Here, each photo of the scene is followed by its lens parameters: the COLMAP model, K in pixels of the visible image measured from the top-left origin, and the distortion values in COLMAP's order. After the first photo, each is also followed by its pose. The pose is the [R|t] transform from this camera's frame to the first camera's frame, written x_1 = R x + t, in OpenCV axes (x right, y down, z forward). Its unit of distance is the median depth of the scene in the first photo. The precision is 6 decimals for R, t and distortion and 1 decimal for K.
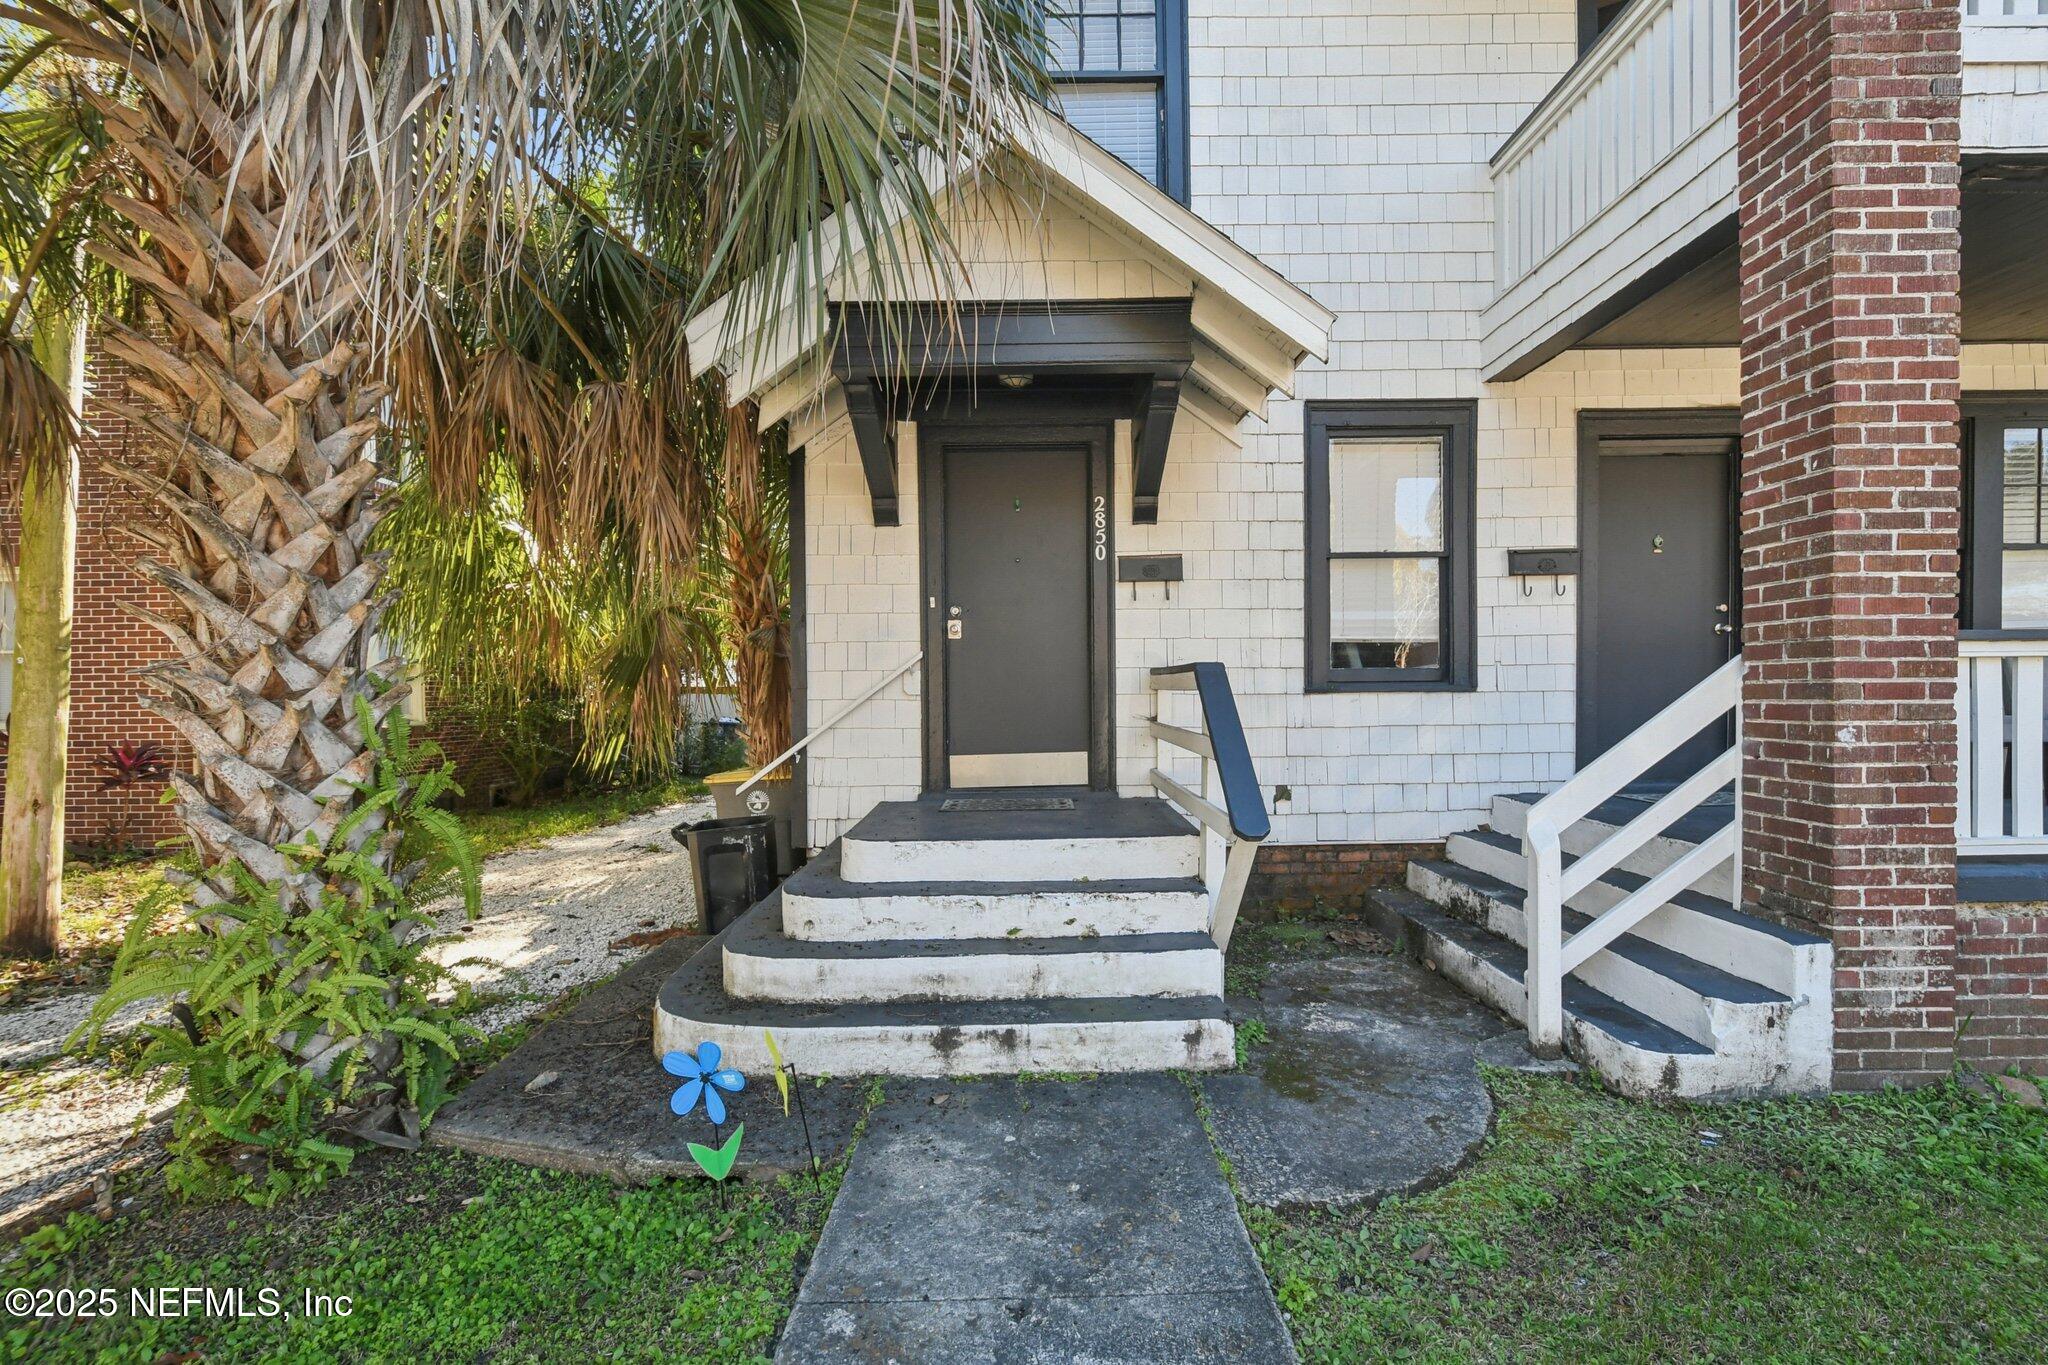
lens RADIAL K [[902.1, 0, 1021.1], [0, 902.1, 688.1], [0, 0, 1]] dist [-0.019548, -0.000491]
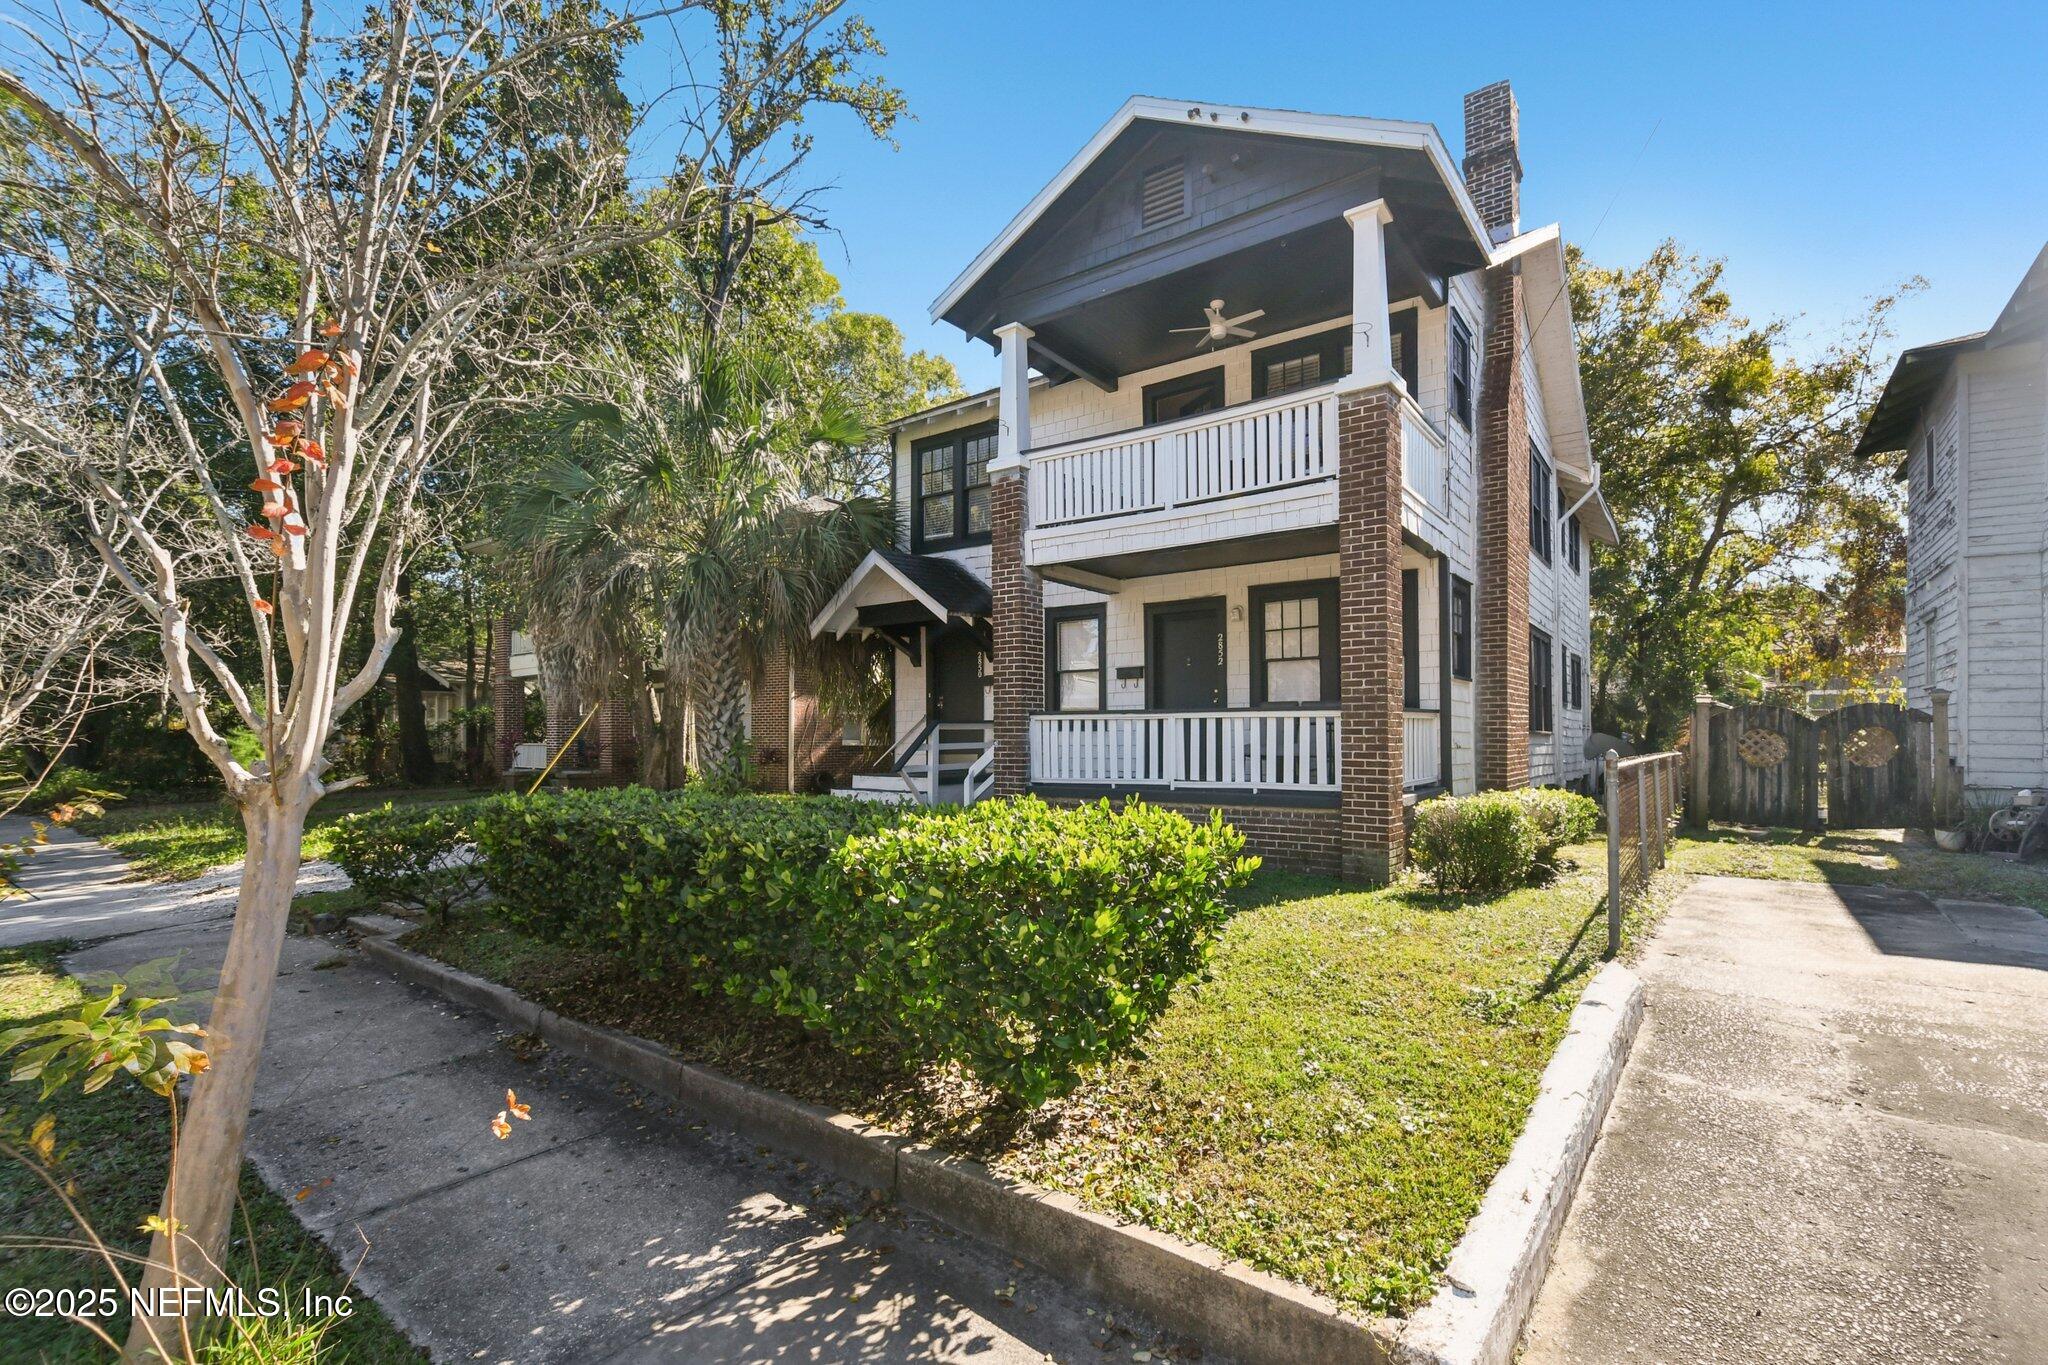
lens RADIAL K [[902.1, 0, 1023.7], [0, 902.1, 693.0], [0, 0, 1]] dist [-0.019548, -0.000491]
pose [[0.810670, -0.017044, -0.585255, 3.119268], [-0.002017, 0.999489, -0.031901, -0.034069], [0.585499, 0.027042, 0.810222, -1.809540]]
